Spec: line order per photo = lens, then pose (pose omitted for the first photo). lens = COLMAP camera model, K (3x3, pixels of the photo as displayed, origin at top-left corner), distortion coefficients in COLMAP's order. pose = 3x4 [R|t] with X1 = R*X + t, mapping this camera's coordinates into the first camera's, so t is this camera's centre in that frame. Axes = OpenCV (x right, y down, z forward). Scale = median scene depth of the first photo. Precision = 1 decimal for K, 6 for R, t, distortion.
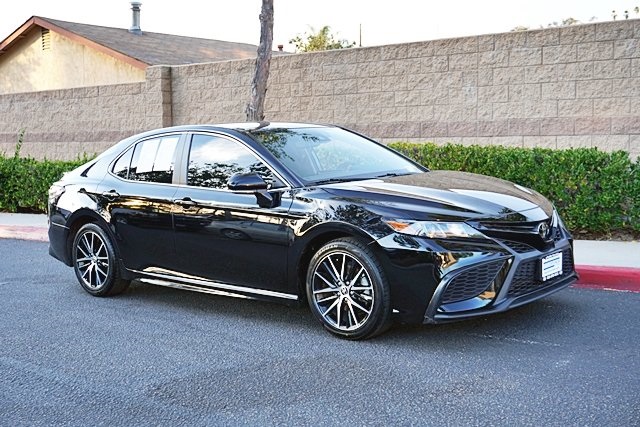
lens RADIAL K [[797.4, 0, 320.0], [0, 797.4, 213.5], [0, 0, 1]] dist [0.003919, -0.035148]
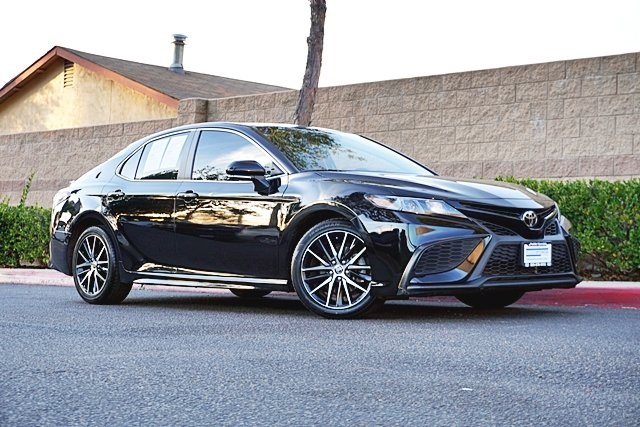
lens RADIAL K [[1133.6, 0, 320.0], [0, 1133.6, 213.5], [0, 0, 1]] dist [-0.008388, -0.021746]
pose [[0.993475, 0.043187, -0.105560, 0.089520], [-0.056181, 0.990764, -0.123410, 0.108388], [0.099255, 0.128535, 0.986725, -0.225613]]
